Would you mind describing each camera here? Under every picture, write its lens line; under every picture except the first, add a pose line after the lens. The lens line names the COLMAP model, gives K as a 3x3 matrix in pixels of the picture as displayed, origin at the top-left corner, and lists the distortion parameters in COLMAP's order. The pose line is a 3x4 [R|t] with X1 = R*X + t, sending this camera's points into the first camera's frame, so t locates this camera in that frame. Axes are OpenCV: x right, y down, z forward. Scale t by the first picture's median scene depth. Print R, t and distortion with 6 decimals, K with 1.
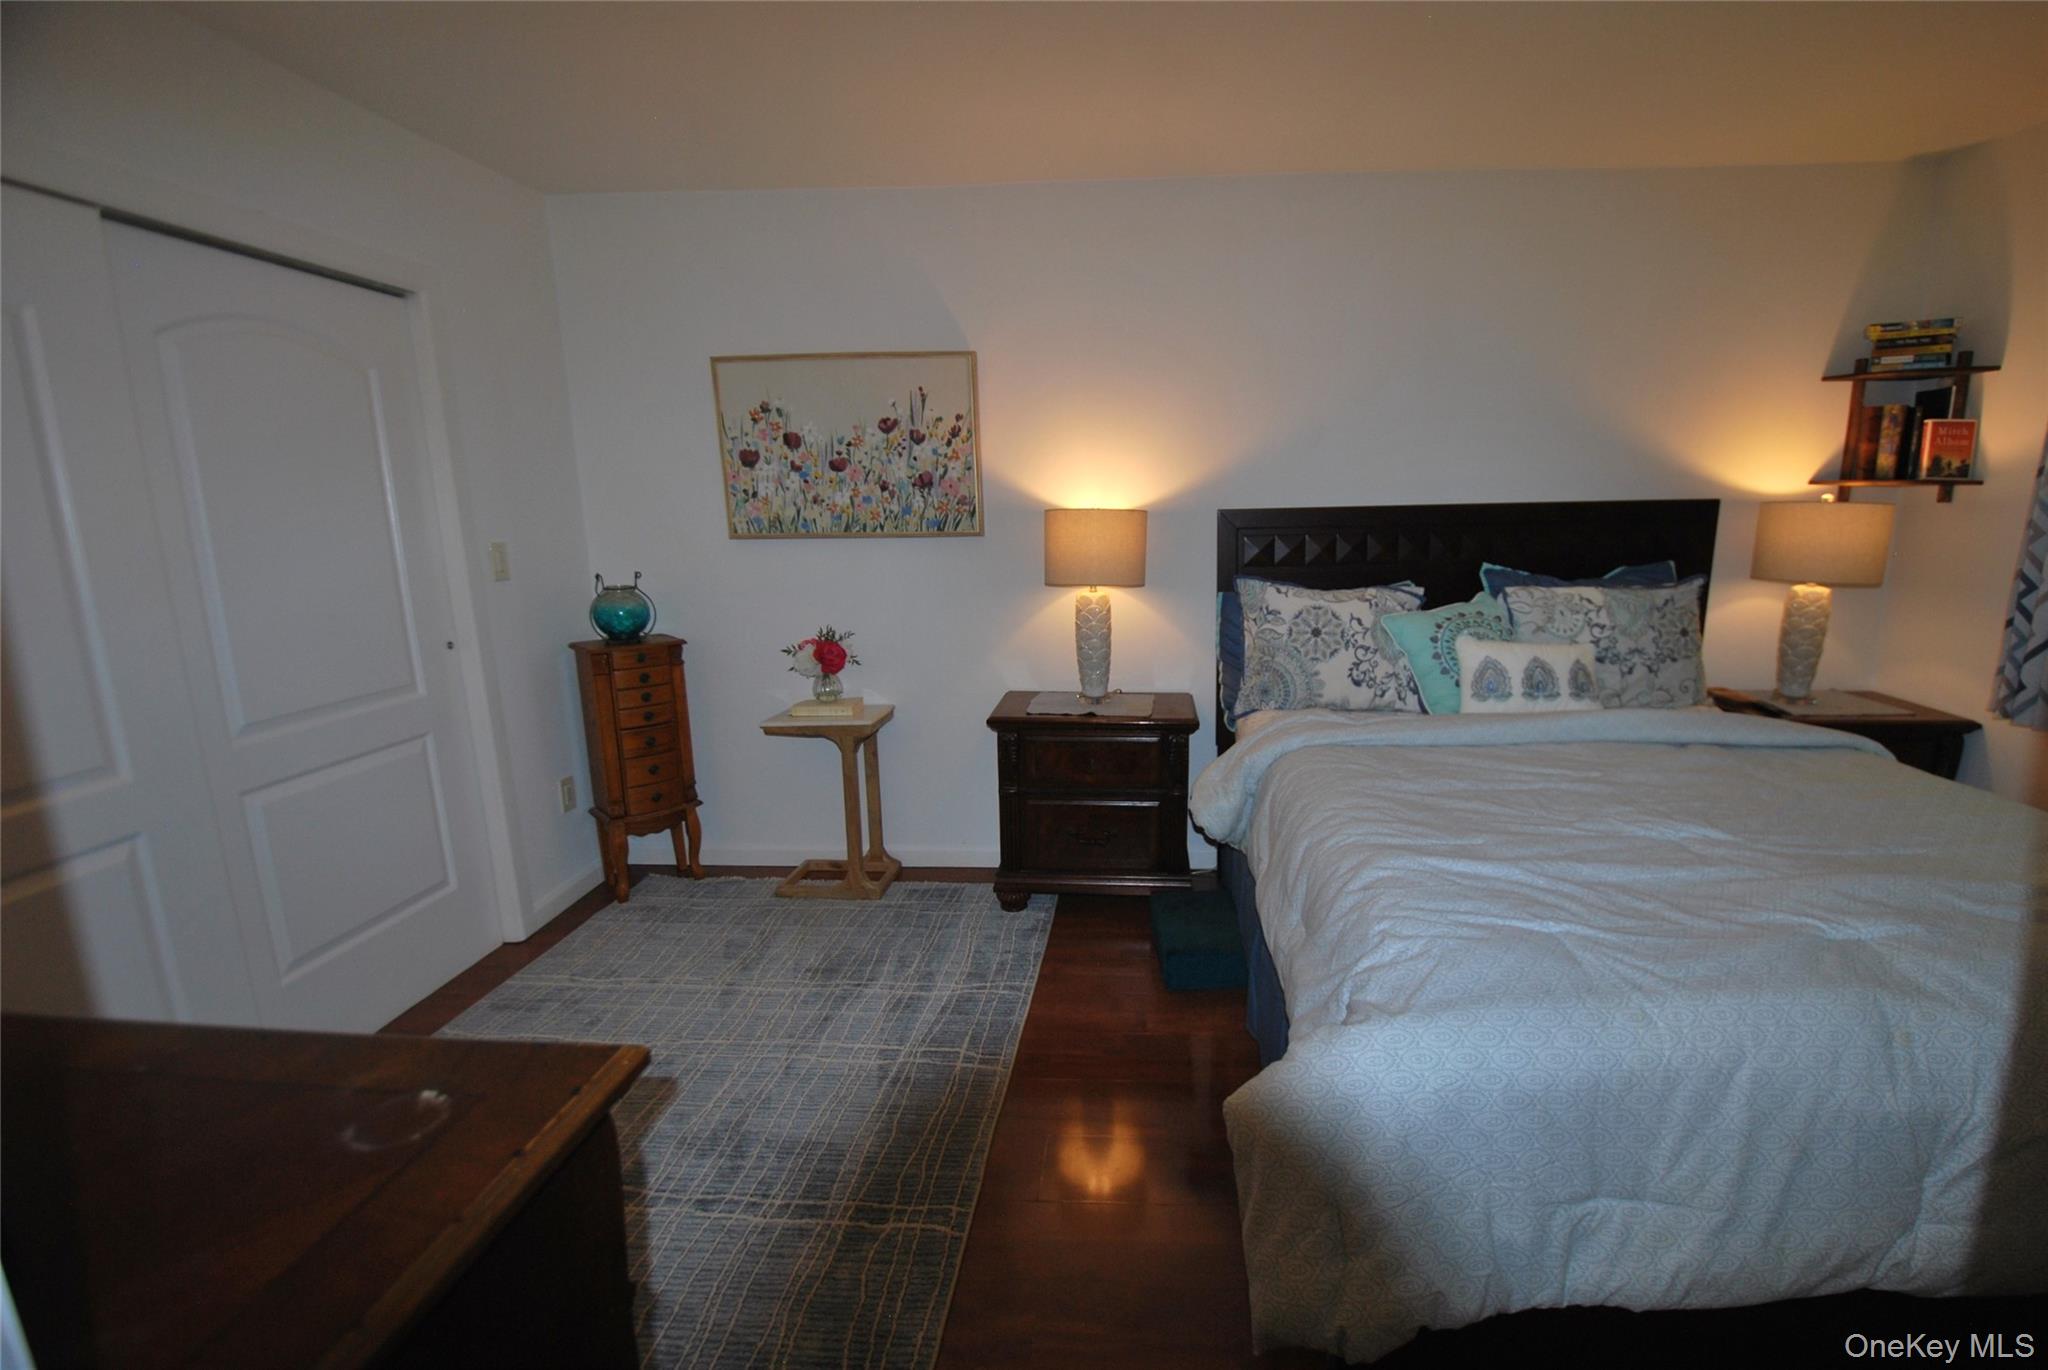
lens RADIAL K [[888.9, 0, 1096.3], [0, 888.9, 681.5], [0, 0, 1]] dist [0.011736, -0.020584]
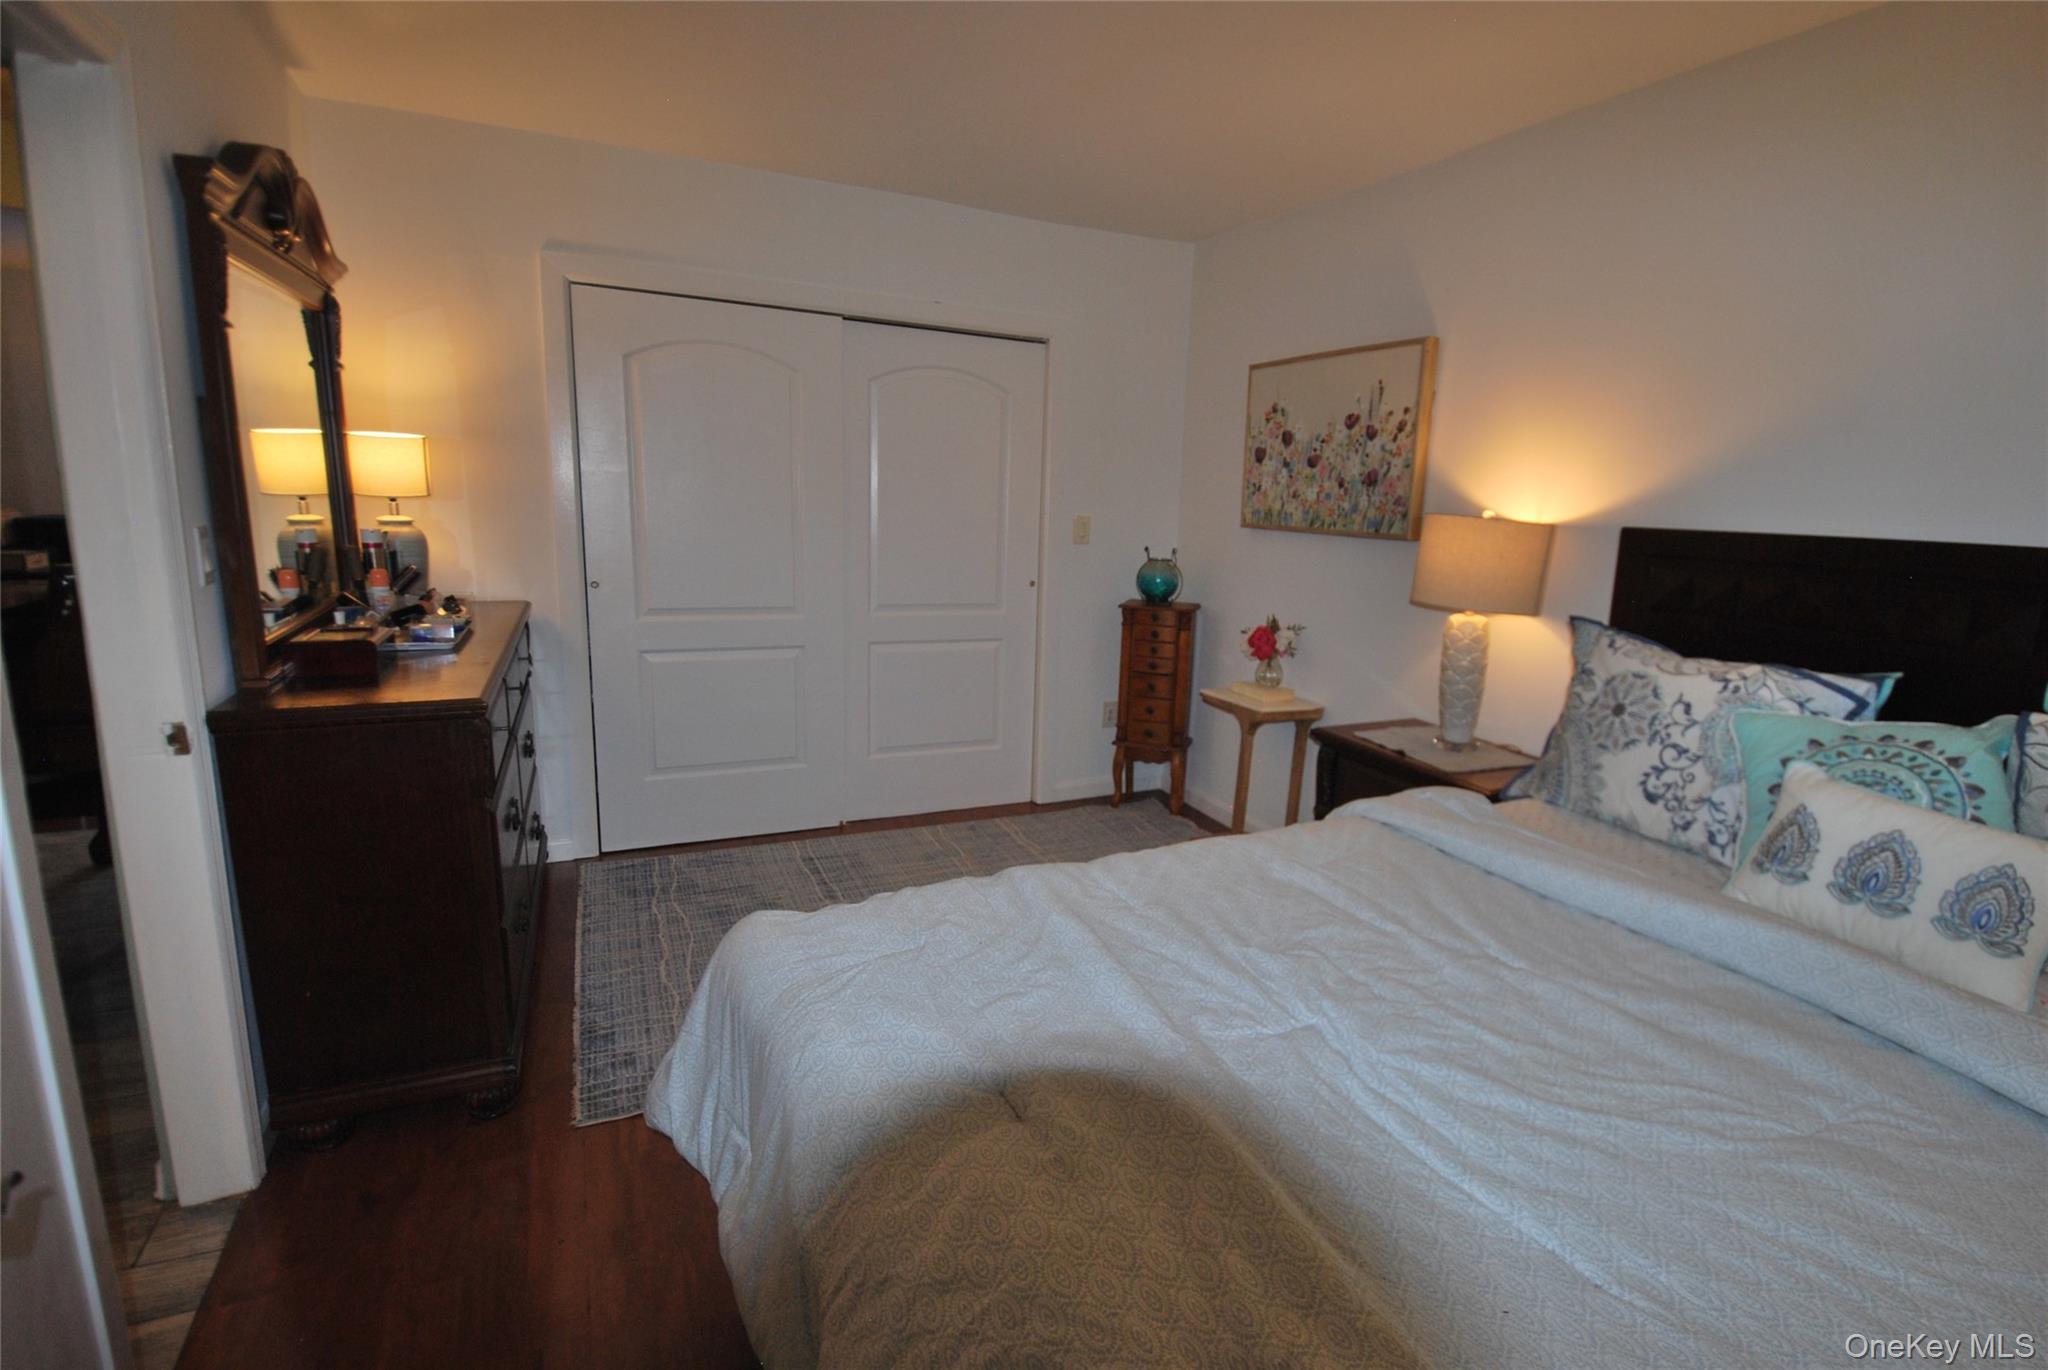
lens RADIAL K [[971.3, 0, 1091.2], [0, 971.3, 687.2], [0, 0, 1]] dist [0.000489, -0.020503]
pose [[0.499661, 0.201729, -0.842404, 0.576752], [-0.214325, 0.971058, 0.105414, -0.054925], [0.839288, 0.127877, 0.528435, 0.231790]]
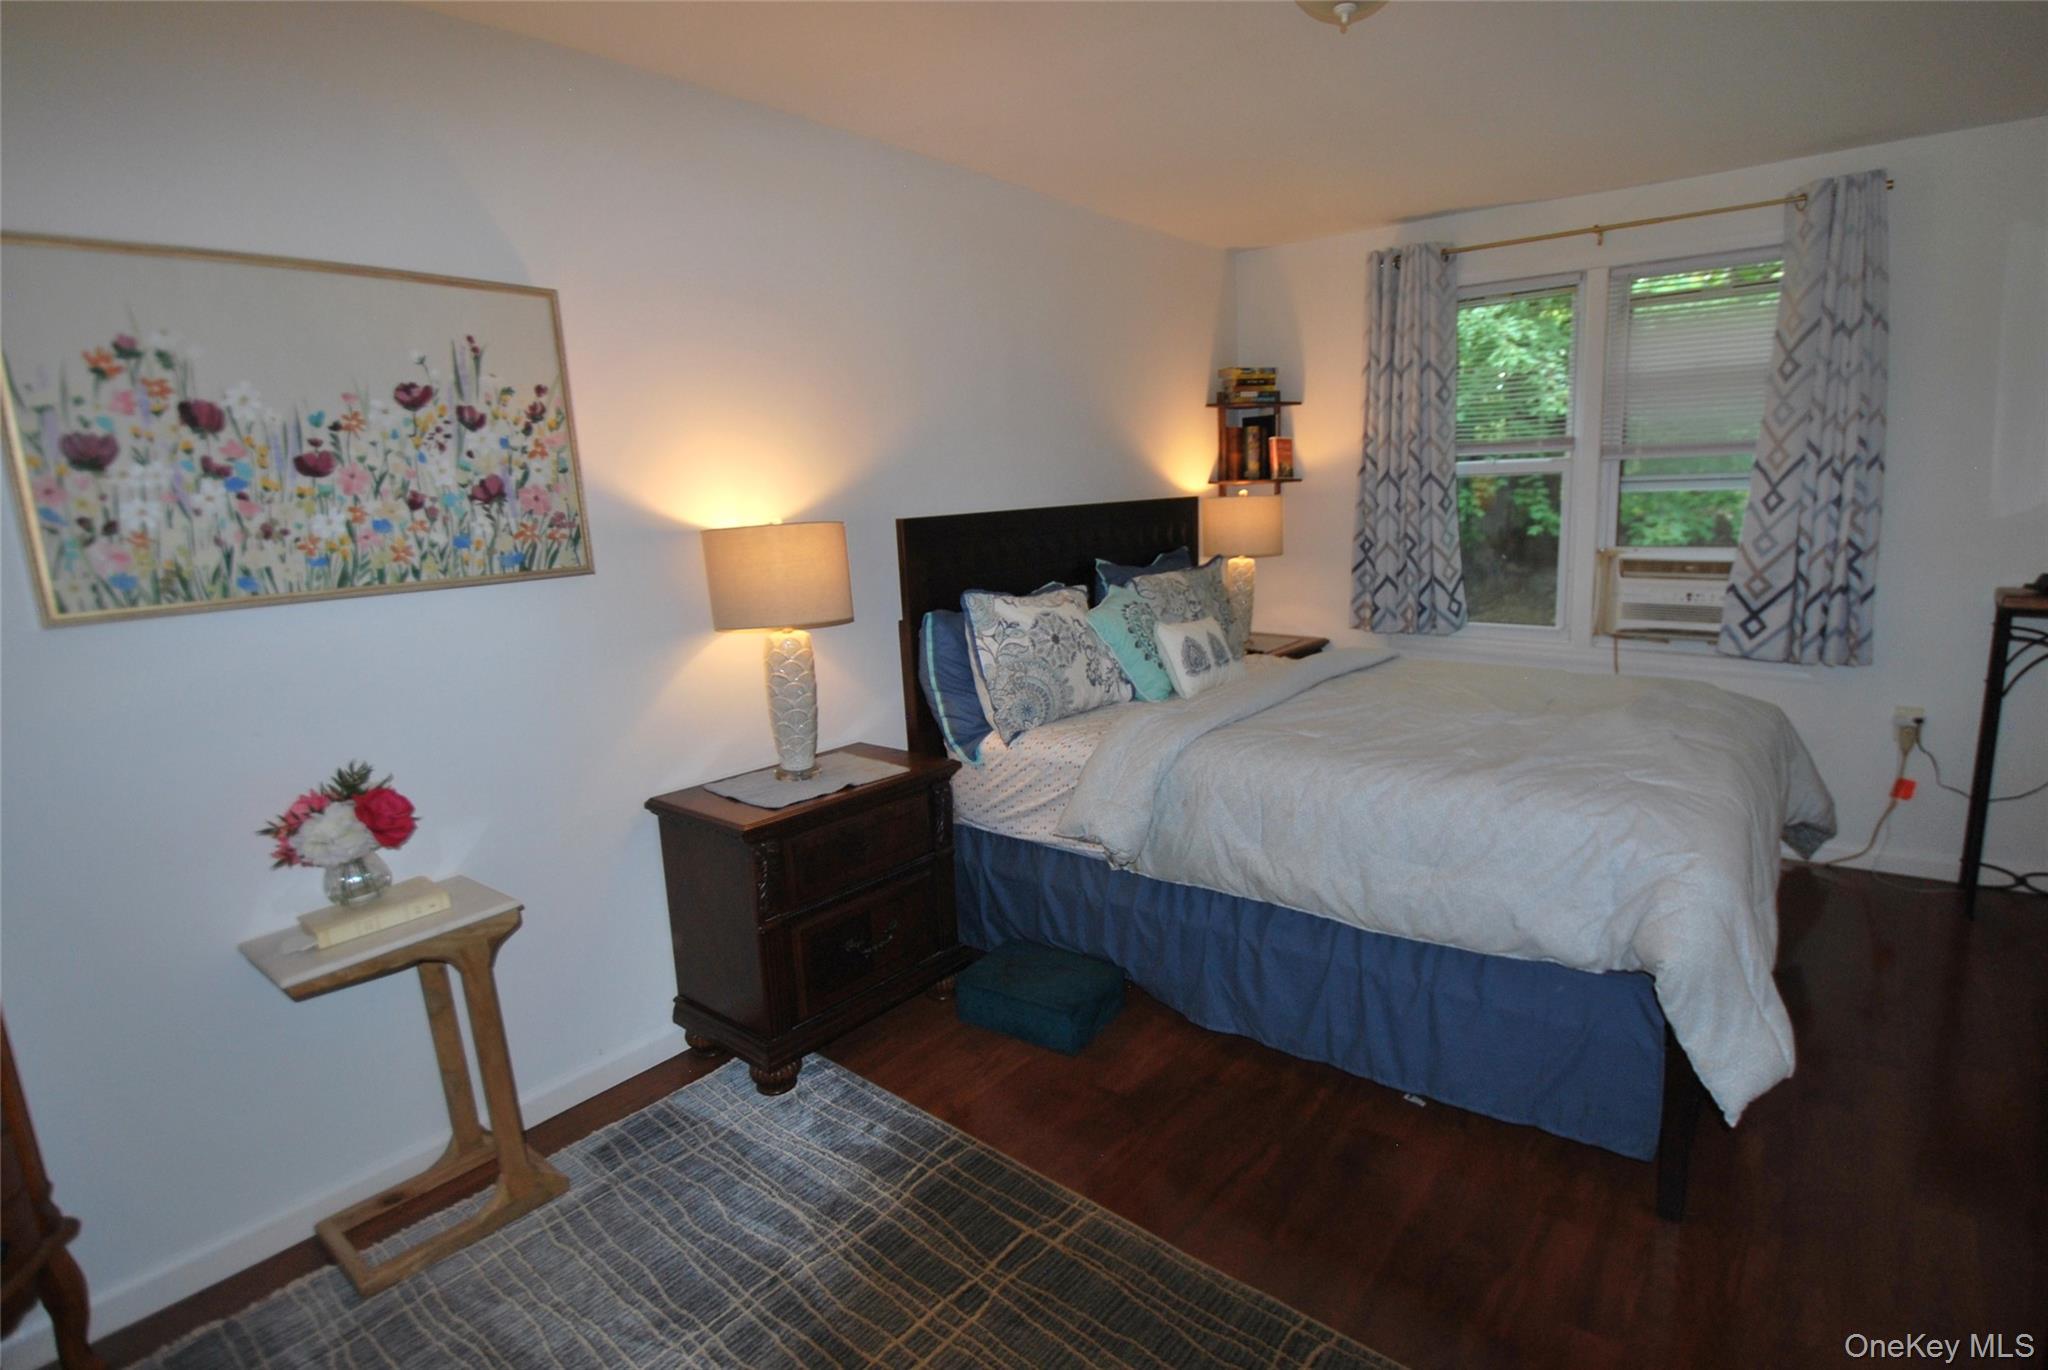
lens RADIAL K [[987.4, 0, 1087.0], [0, 987.4, 676.6], [0, 0, 1]] dist [0.001368, -0.020452]
pose [[0.568428, -0.164607, 0.806099, -0.524258], [0.193089, 0.979106, 0.063777, -0.066699], [-0.799754, 0.119396, 0.588335, 0.299207]]
